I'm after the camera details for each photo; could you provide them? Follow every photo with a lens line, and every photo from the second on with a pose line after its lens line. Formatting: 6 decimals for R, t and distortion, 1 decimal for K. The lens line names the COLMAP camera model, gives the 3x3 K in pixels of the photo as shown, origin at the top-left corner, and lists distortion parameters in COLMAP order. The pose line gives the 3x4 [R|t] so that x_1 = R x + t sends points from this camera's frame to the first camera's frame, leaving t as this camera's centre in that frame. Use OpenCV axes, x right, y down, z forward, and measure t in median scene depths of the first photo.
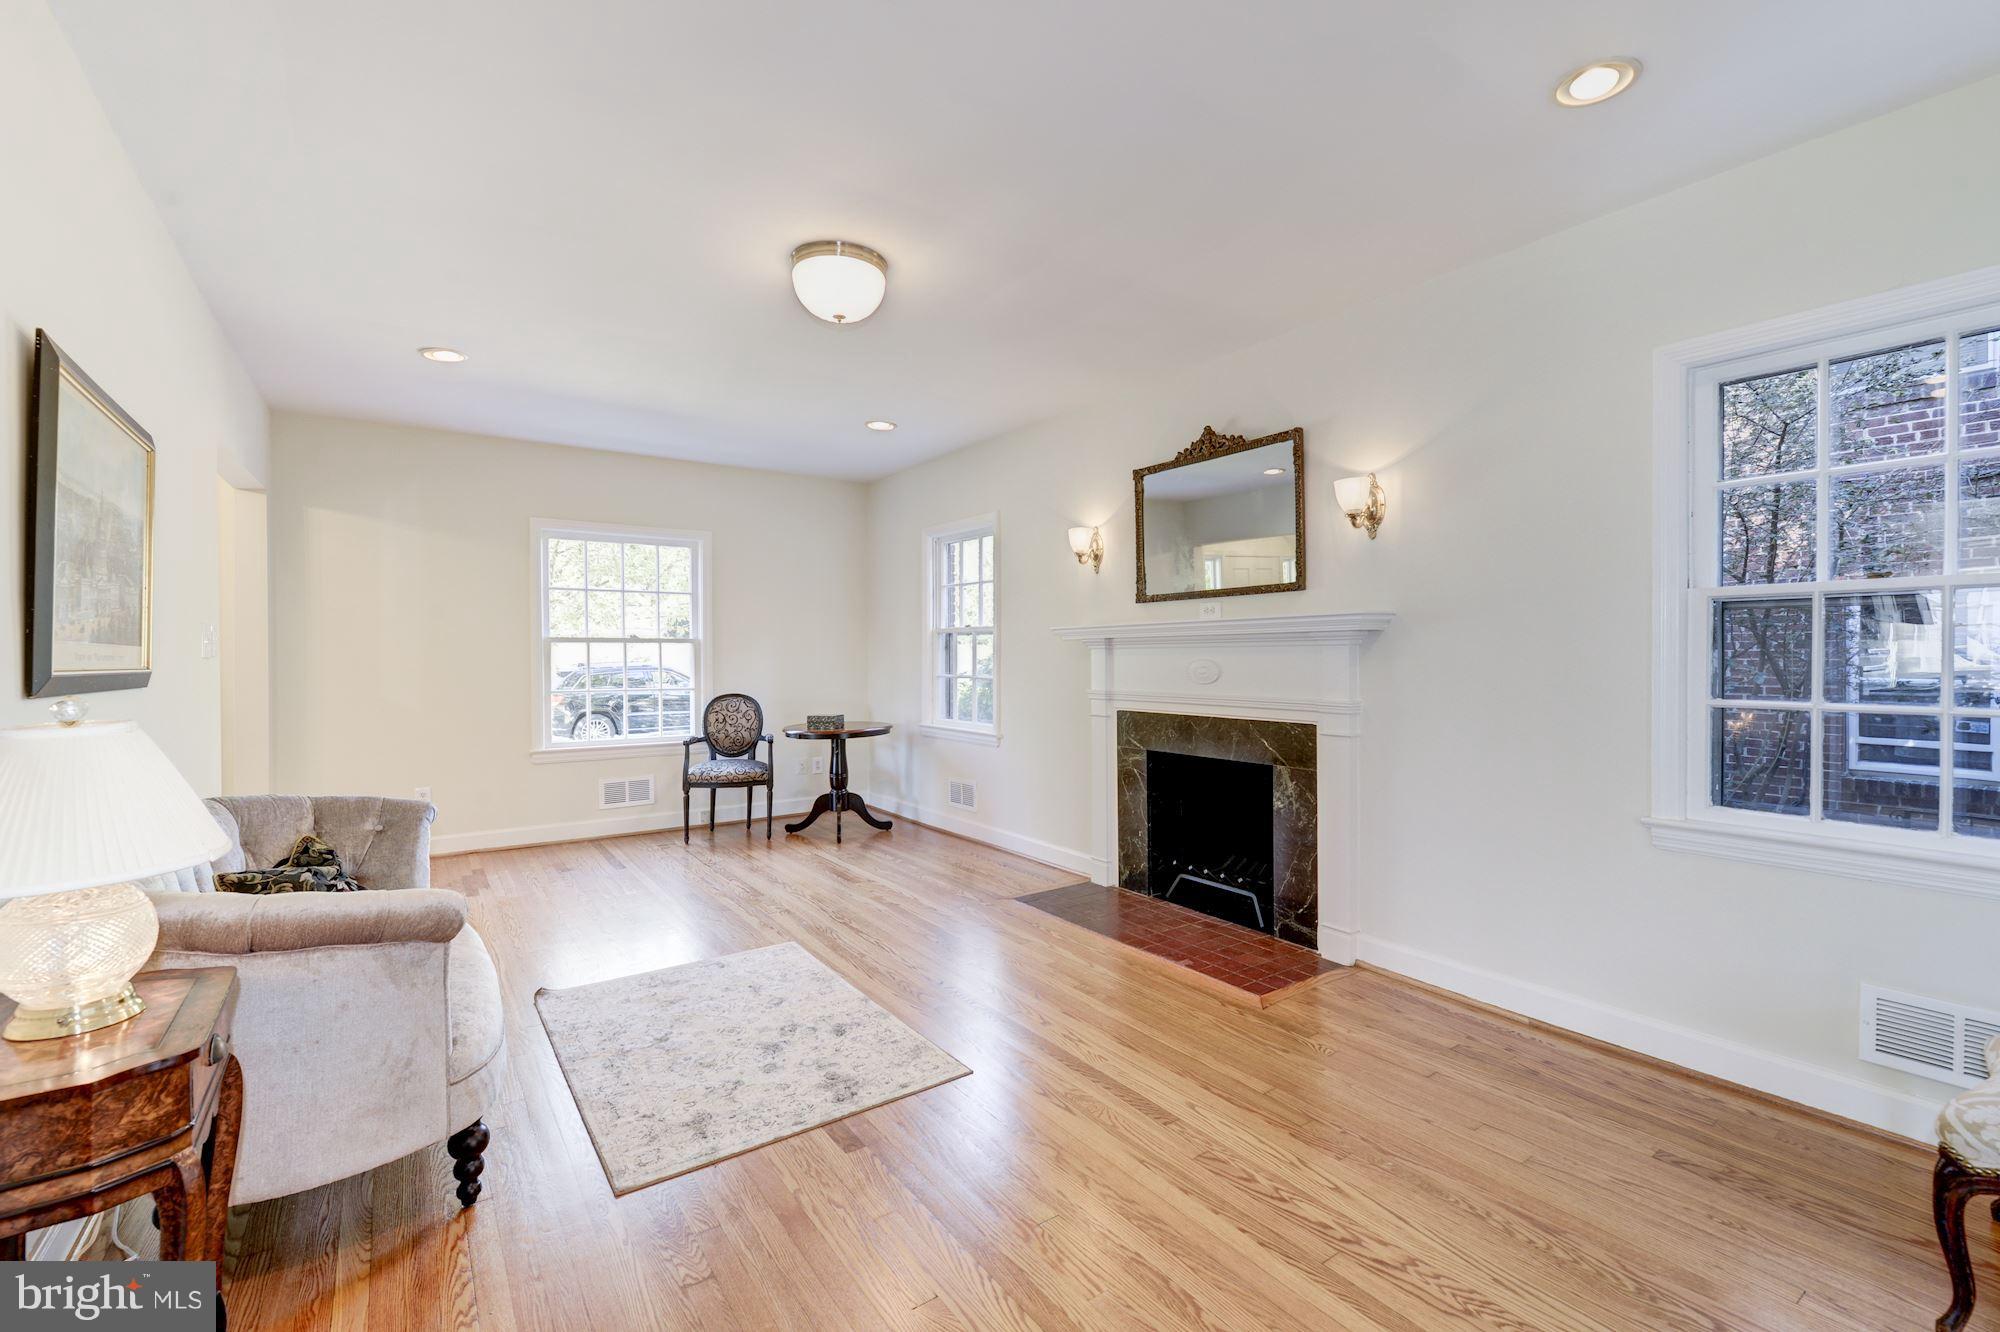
lens RADIAL K [[886.3, 0, 993.5], [0, 886.3, 663.8], [0, 0, 1]] dist [0.000352, -0.000083]
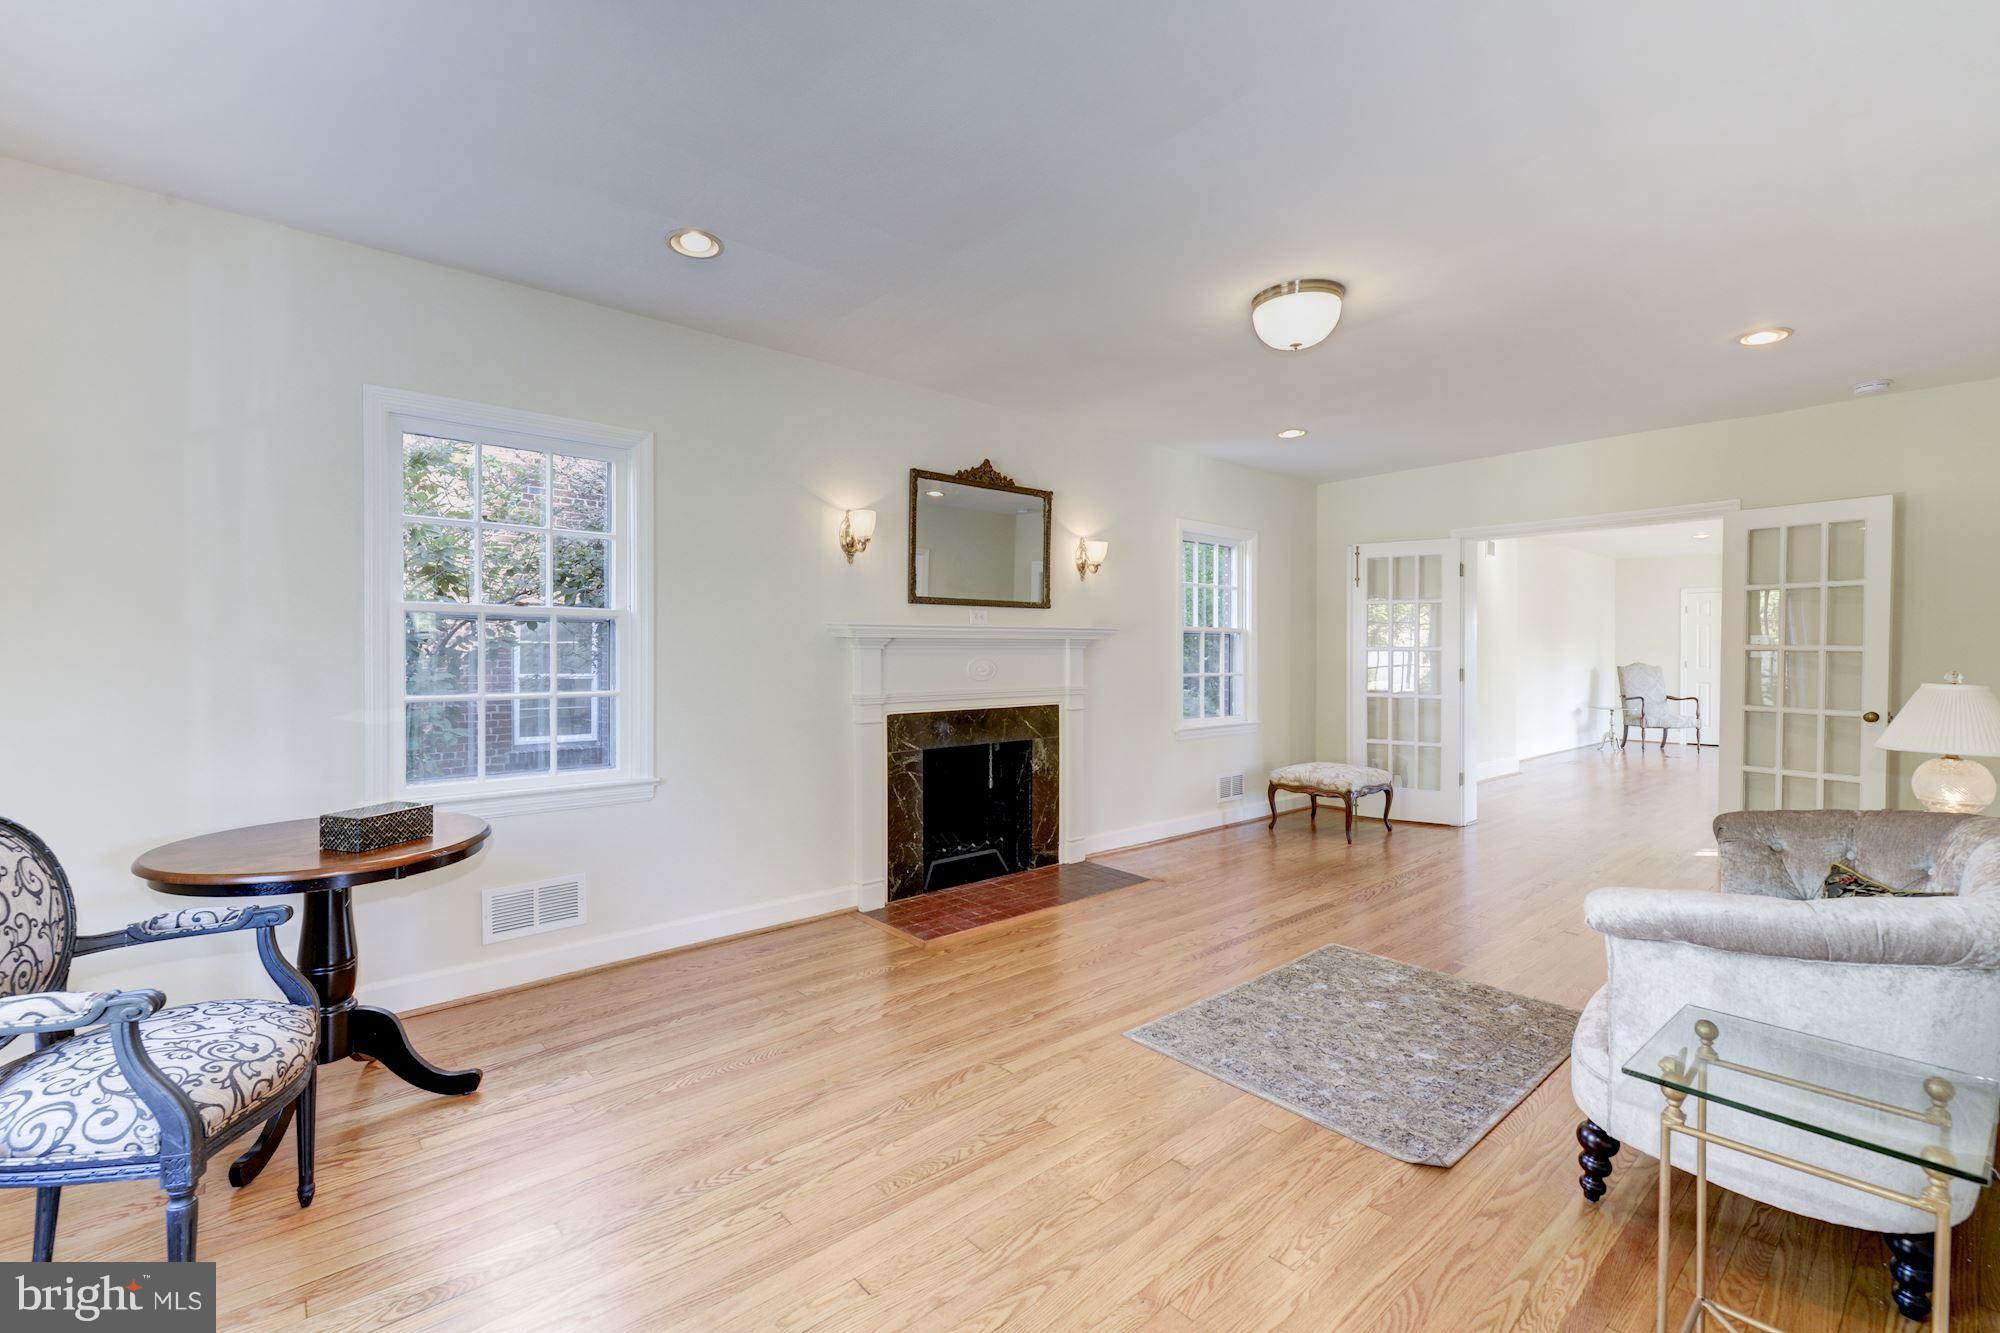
lens RADIAL K [[886.3, 0, 990.8], [0, 886.3, 656.8], [0, 0, 1]] dist [0.000352, -0.000083]
pose [[-0.138414, -0.002386, 0.990372, -0.839586], [0.011136, 0.999930, 0.003965, -0.012003], [-0.990312, 0.011578, -0.138378, 1.062772]]
